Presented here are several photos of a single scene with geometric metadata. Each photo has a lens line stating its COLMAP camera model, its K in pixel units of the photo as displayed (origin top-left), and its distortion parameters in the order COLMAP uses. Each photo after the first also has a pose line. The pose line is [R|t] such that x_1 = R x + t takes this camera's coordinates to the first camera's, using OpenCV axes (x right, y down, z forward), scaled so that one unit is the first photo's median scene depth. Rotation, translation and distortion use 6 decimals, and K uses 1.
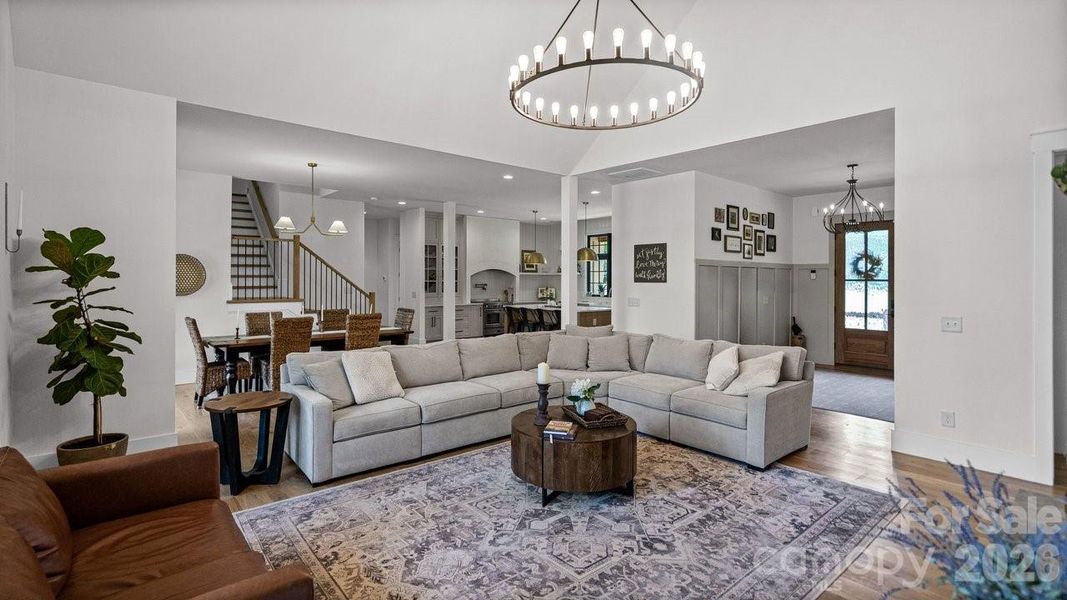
lens RADIAL K [[507.2, 0, 519.5], [0, 507.2, 283.6], [0, 0, 1]] dist [-0.001484, -0.000027]
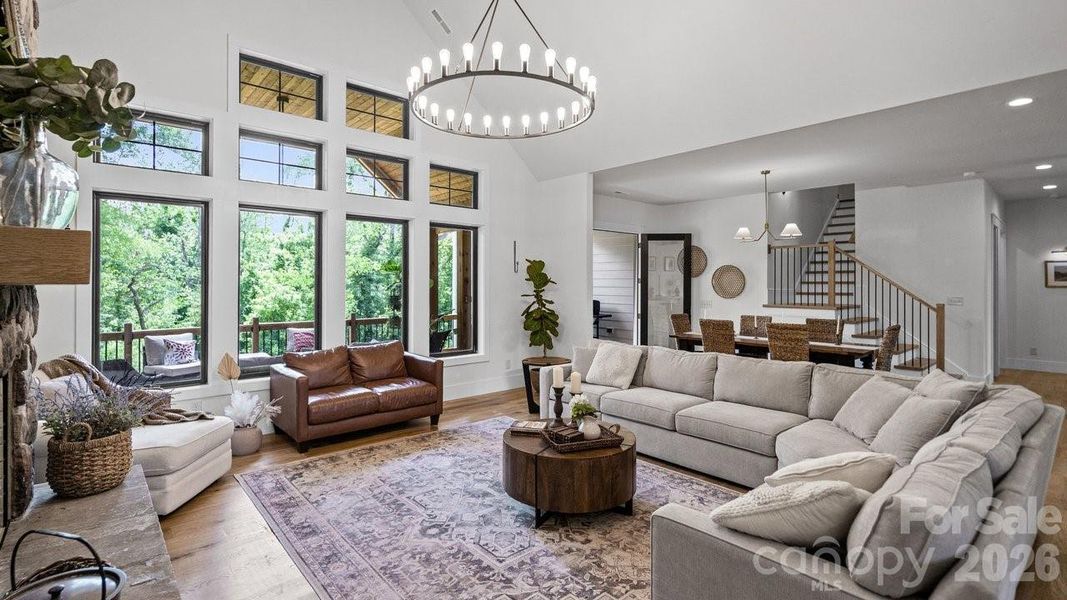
lens RADIAL K [[507.2, 0, 528.2], [0, 507.2, 280.6], [0, 0, 1]] dist [-0.001484, -0.000027]
pose [[0.005201, -0.008587, -0.999950, 1.110262], [-0.011419, 0.999897, -0.008646, -0.007473], [0.999921, 0.011463, 0.005103, 0.969101]]
